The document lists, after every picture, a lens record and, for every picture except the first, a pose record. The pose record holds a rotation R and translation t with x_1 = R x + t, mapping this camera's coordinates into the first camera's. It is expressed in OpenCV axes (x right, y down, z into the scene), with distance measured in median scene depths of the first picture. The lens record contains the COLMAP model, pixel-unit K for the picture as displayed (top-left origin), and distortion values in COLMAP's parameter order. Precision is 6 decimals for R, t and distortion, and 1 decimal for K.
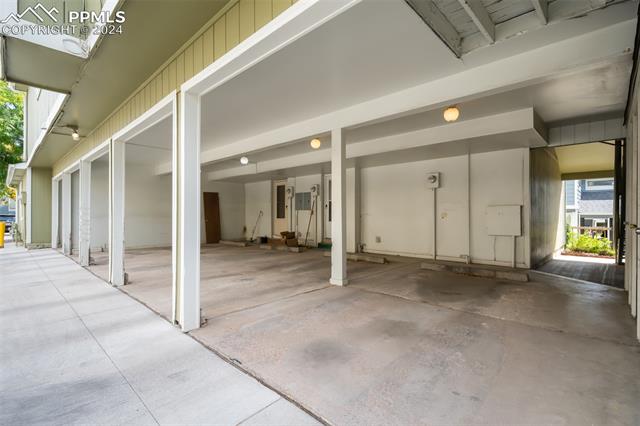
lens RADIAL K [[303.9, 0, 320.0], [0, 303.9, 213.0], [0, 0, 1]] dist [0.001124, 0.000289]
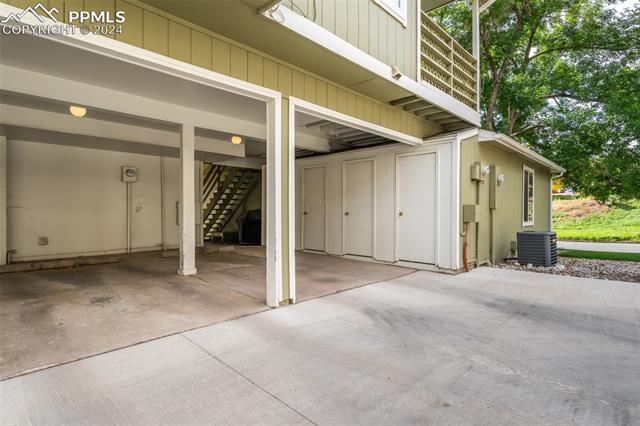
lens RADIAL K [[332.0, 0, 320.0], [0, 332.0, 213.0], [0, 0, 1]] dist [0.000010, 0.000029]
pose [[0.010704, -0.007153, 0.999917, -0.560454], [-0.007639, 0.999945, 0.007235, 0.006801], [-0.999914, -0.007716, 0.010649, 0.280194]]
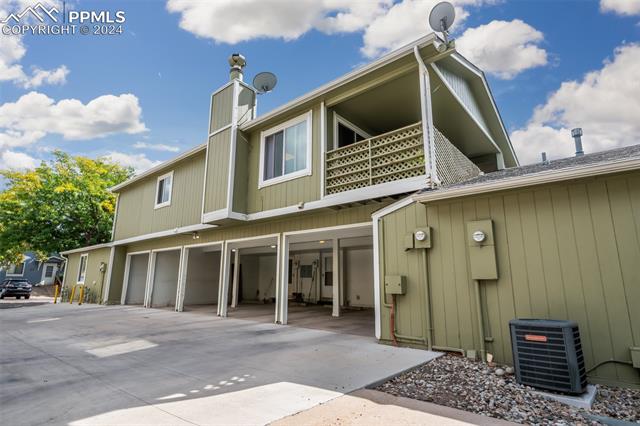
lens RADIAL K [[332.0, 0, 320.0], [0, 332.0, 213.0], [0, 0, 1]] dist [0.000010, 0.000029]
pose [[0.998212, 0.017787, 0.057062, -0.096315], [-0.006136, 0.980146, -0.198185, 0.001751], [-0.059454, 0.197480, 0.978502, -0.656975]]
